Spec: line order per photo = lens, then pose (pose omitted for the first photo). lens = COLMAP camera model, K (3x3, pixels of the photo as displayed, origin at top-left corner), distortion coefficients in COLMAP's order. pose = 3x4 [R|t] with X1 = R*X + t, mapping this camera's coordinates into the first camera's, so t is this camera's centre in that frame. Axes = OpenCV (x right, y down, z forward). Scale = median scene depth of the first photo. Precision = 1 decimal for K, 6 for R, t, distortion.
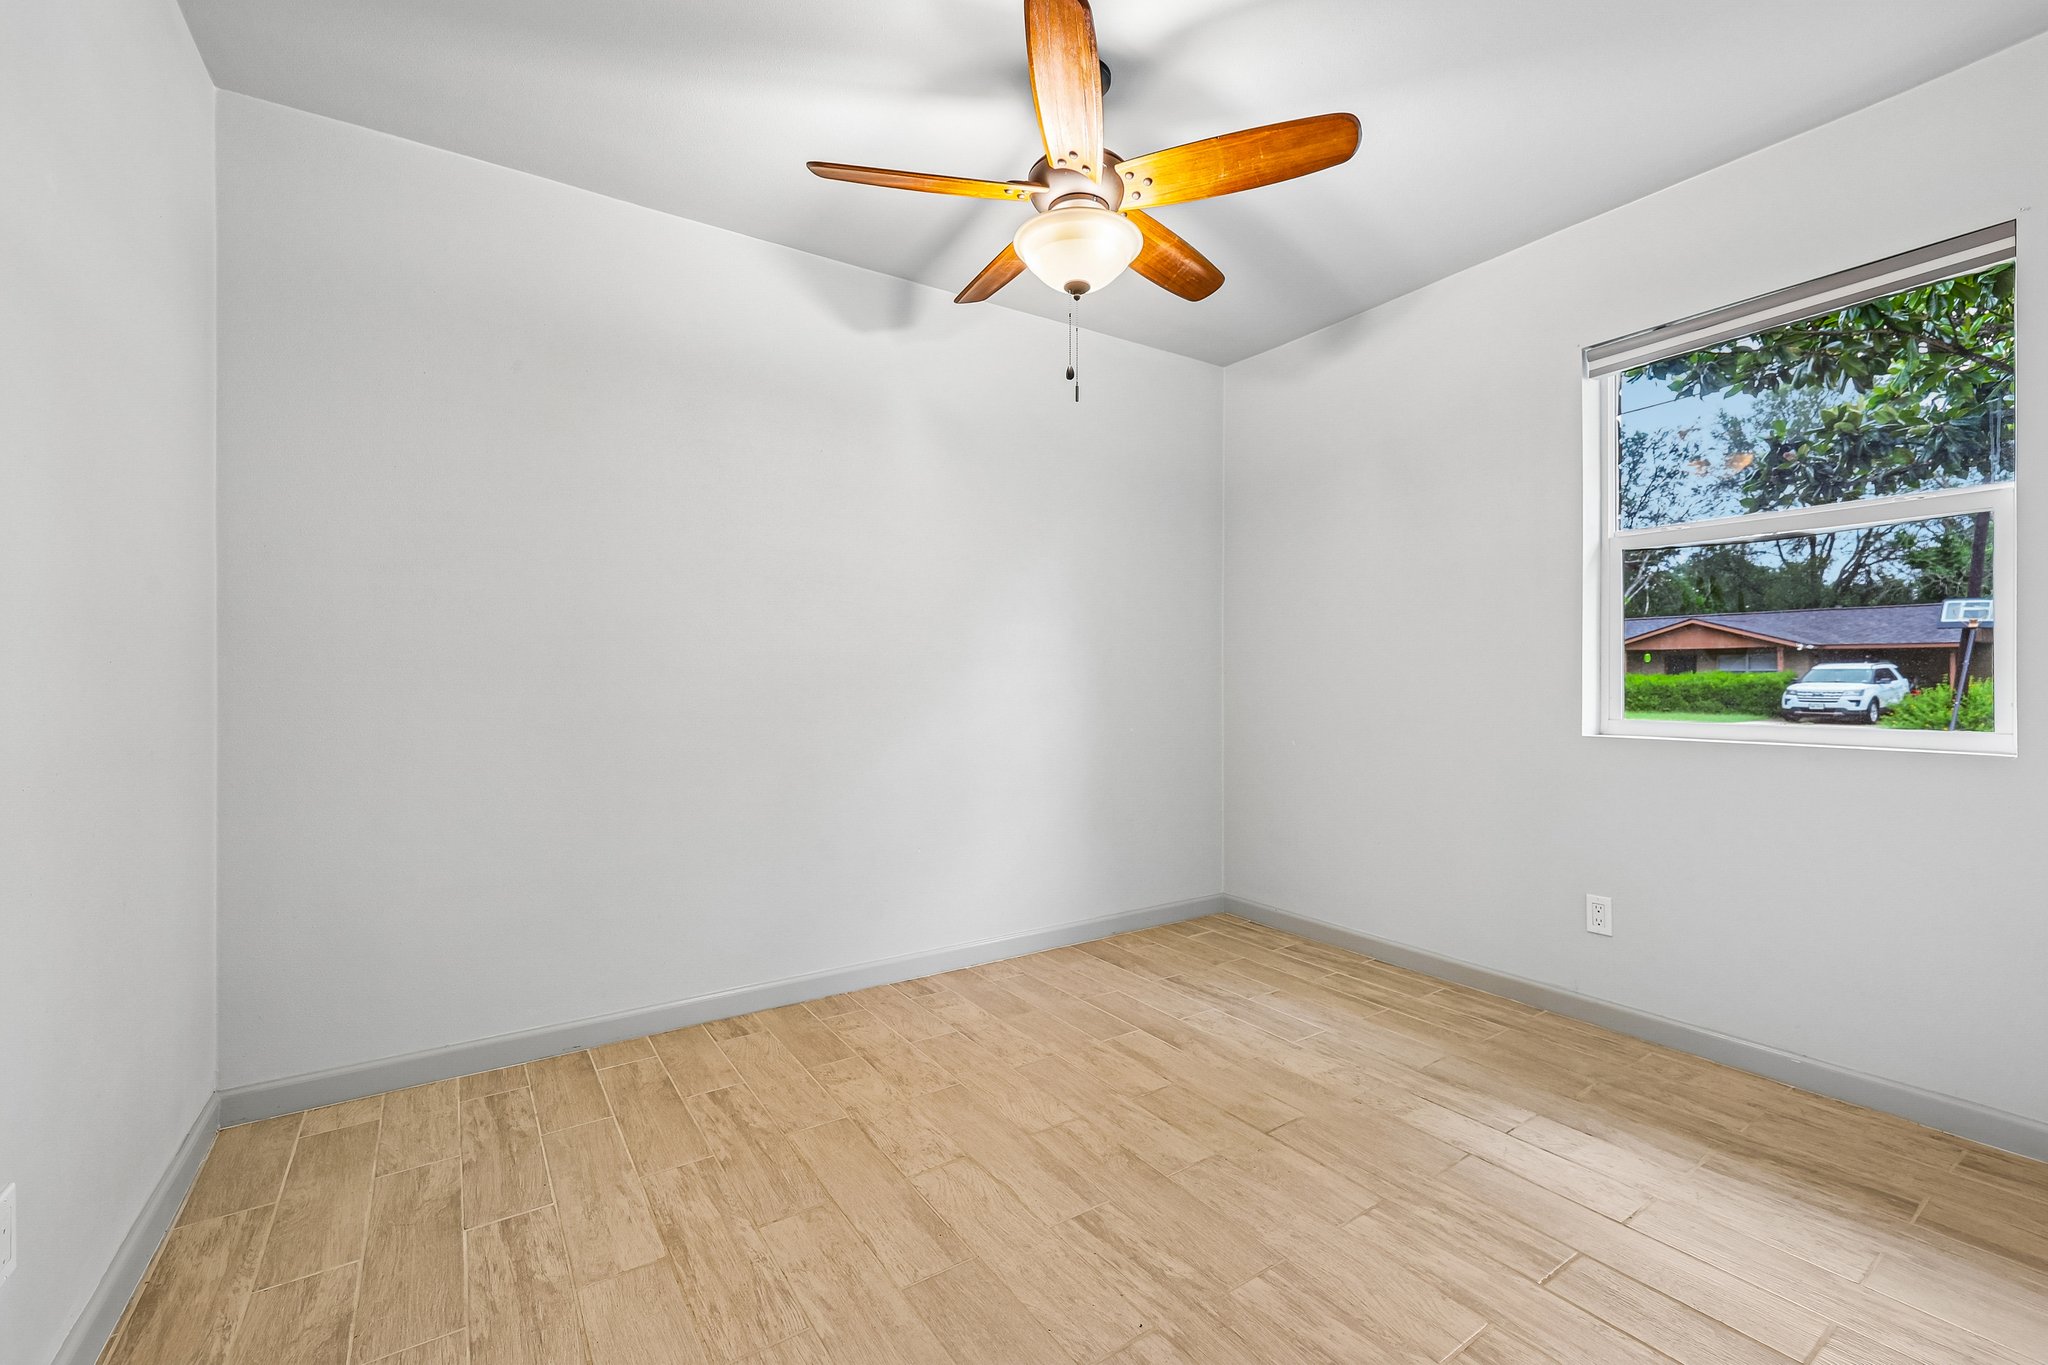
lens RADIAL K [[864.4, 0, 1031.4], [0, 864.4, 682.0], [0, 0, 1]] dist [-0.003619, 0.001278]
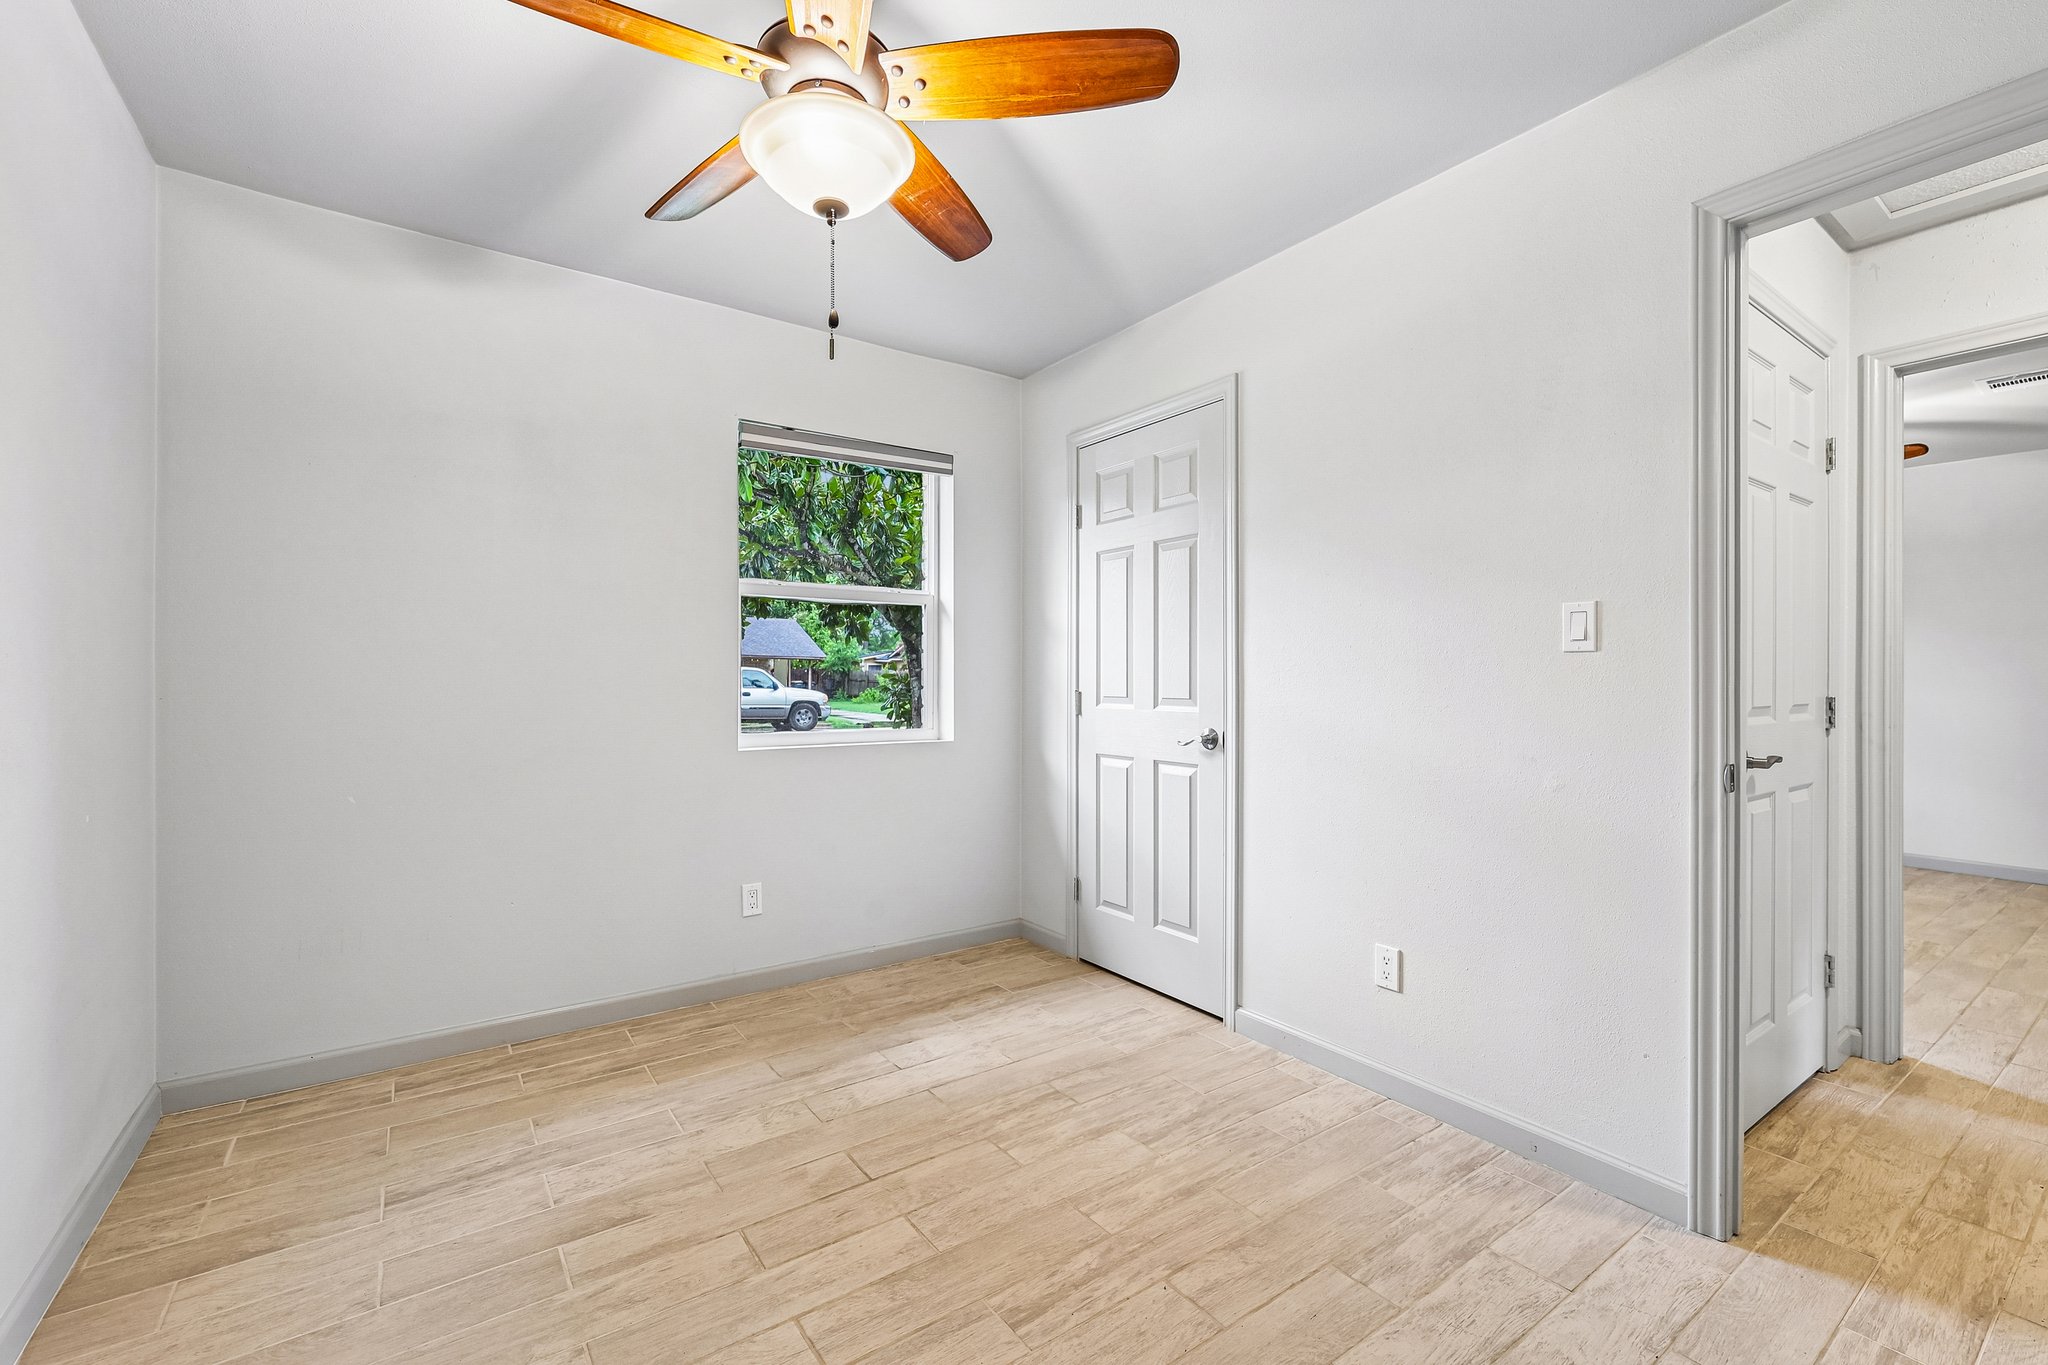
lens RADIAL K [[864.4, 0, 1031.4], [0, 864.4, 680.8], [0, 0, 1]] dist [-0.003619, 0.001278]
pose [[-0.028791, -0.003092, 0.999581, -0.589743], [0.002815, 0.999991, 0.003174, -0.037502], [-0.999581, 0.002905, -0.028782, 0.704151]]
